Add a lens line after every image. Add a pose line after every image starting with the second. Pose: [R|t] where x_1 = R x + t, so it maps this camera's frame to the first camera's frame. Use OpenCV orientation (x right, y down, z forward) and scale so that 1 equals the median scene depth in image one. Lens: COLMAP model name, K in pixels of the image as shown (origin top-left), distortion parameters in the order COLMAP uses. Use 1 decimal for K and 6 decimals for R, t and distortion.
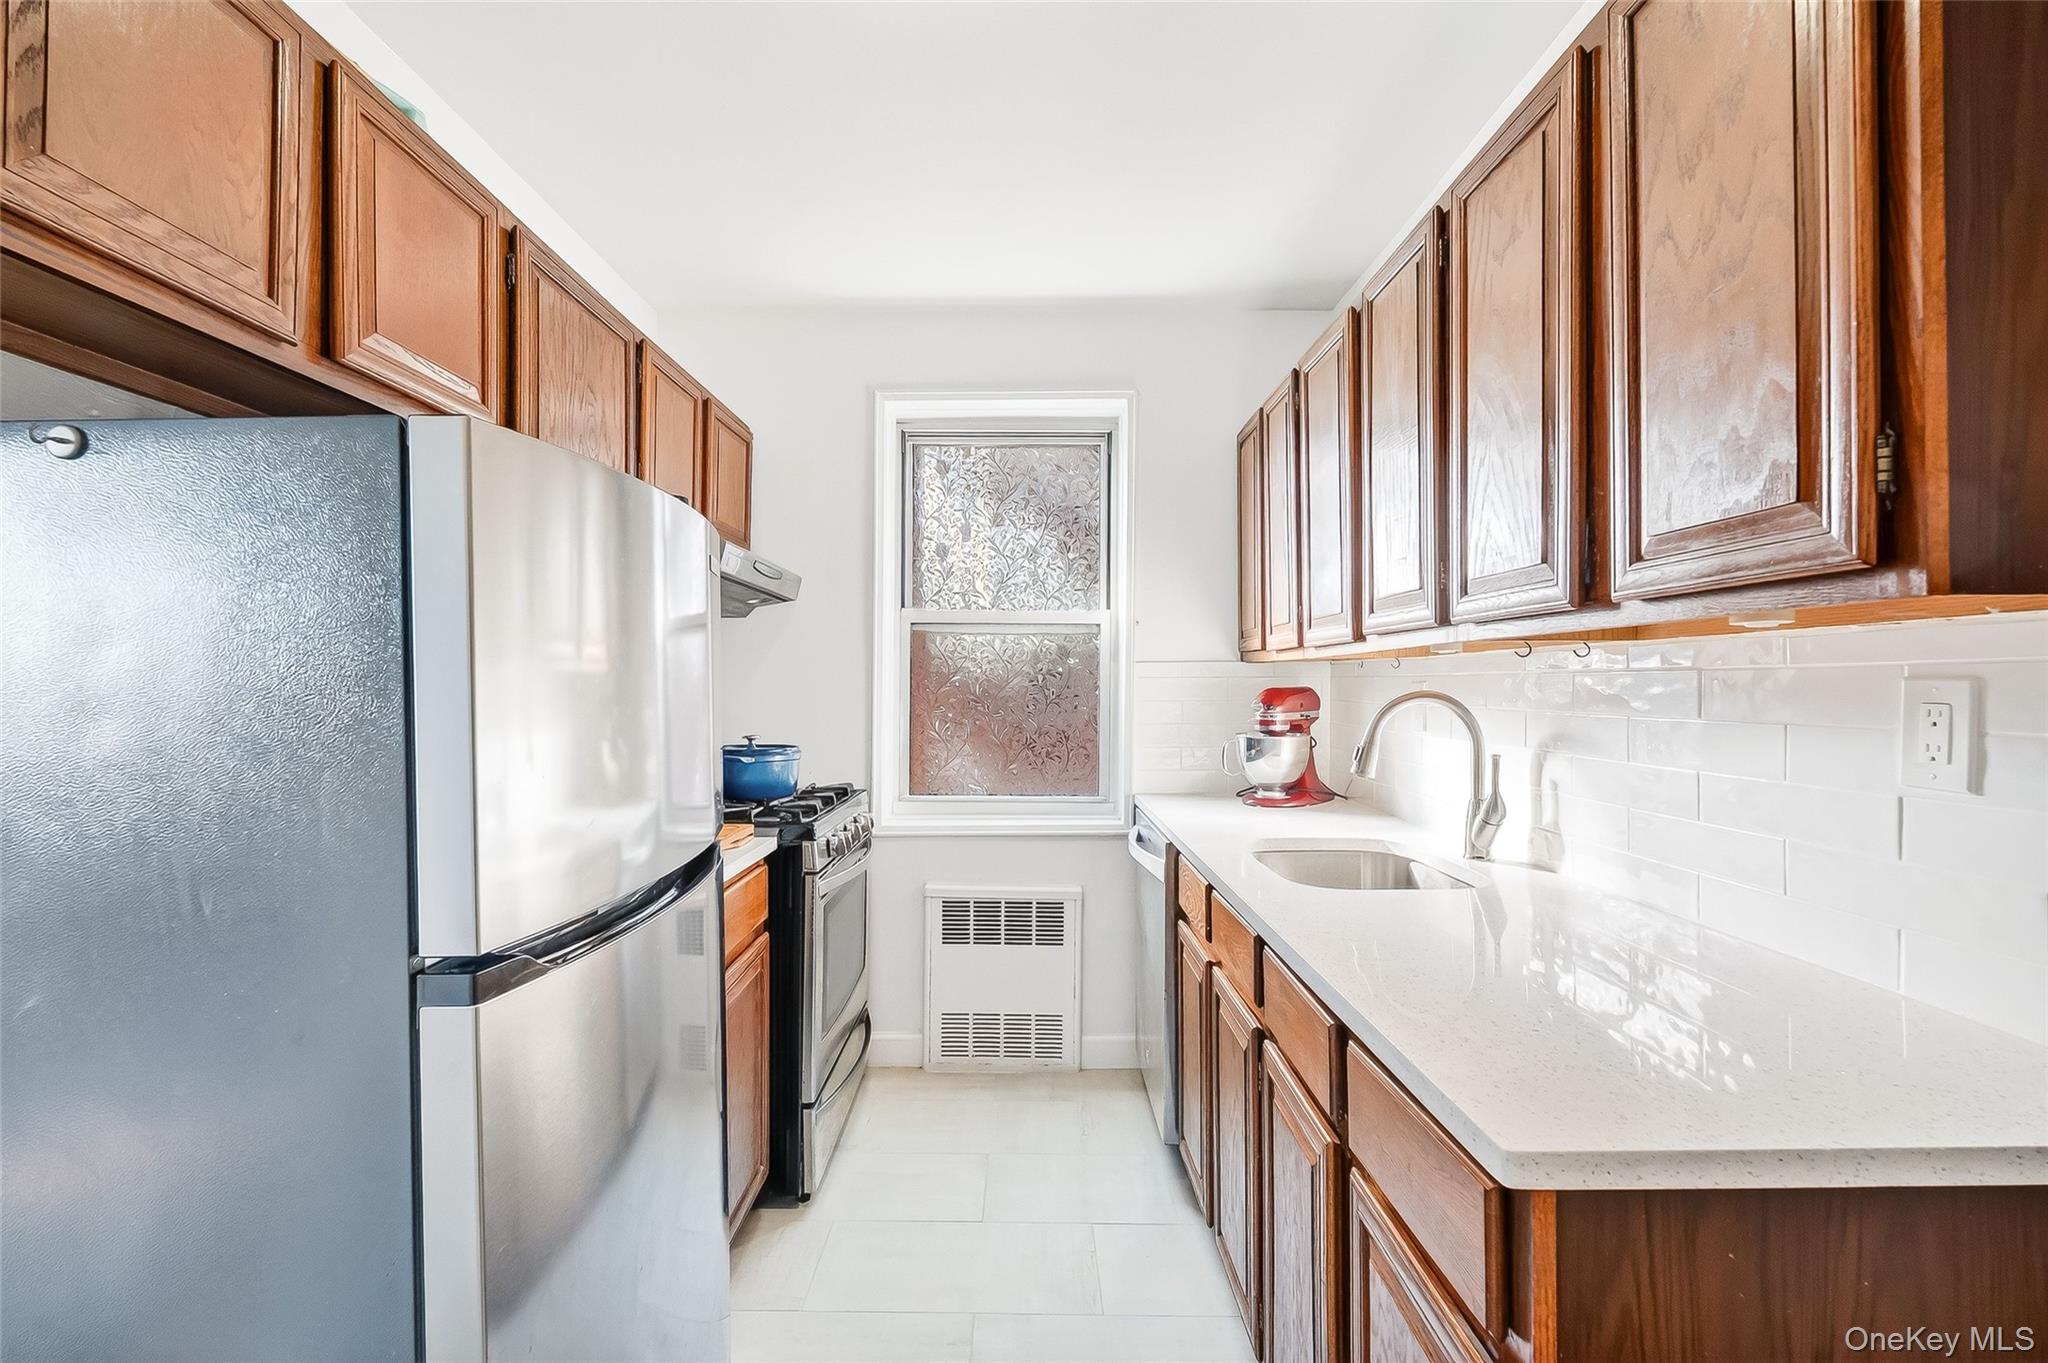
lens RADIAL K [[898.0, 0, 1018.1], [0, 898.0, 679.9], [0, 0, 1]] dist [-0.002250, -0.000114]
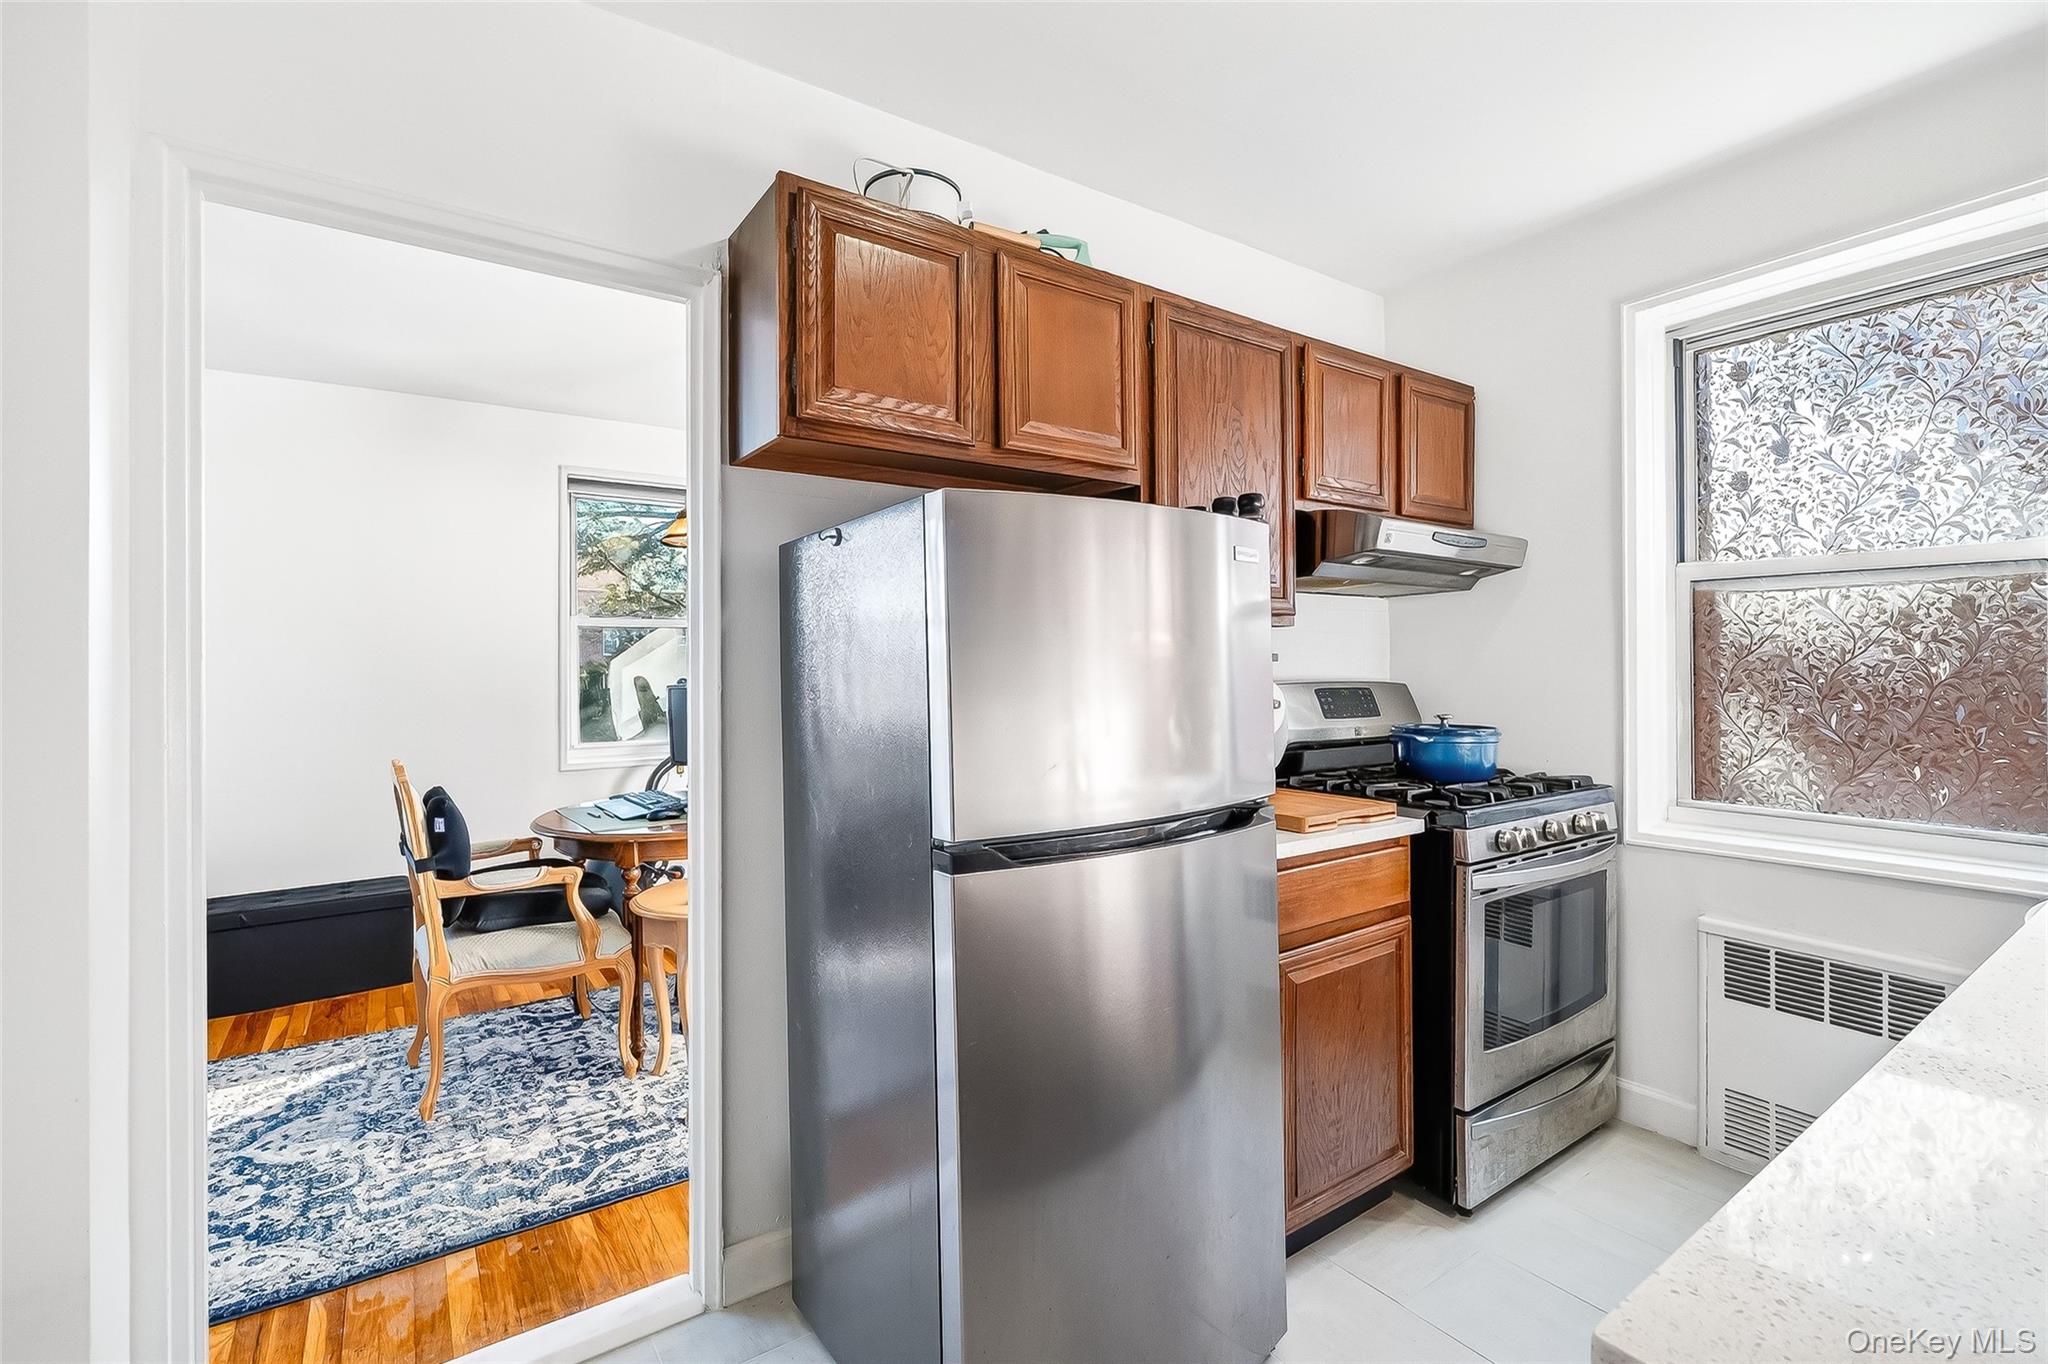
lens RADIAL K [[912.8, 0, 1018.9], [0, 912.8, 662.3], [0, 0, 1]] dist [-0.000709, 0.000055]
pose [[0.573986, -0.009530, -0.818810, 0.219543], [0.013784, 0.999903, -0.001976, 0.001490], [0.818749, -0.010153, 0.574062, 0.065439]]
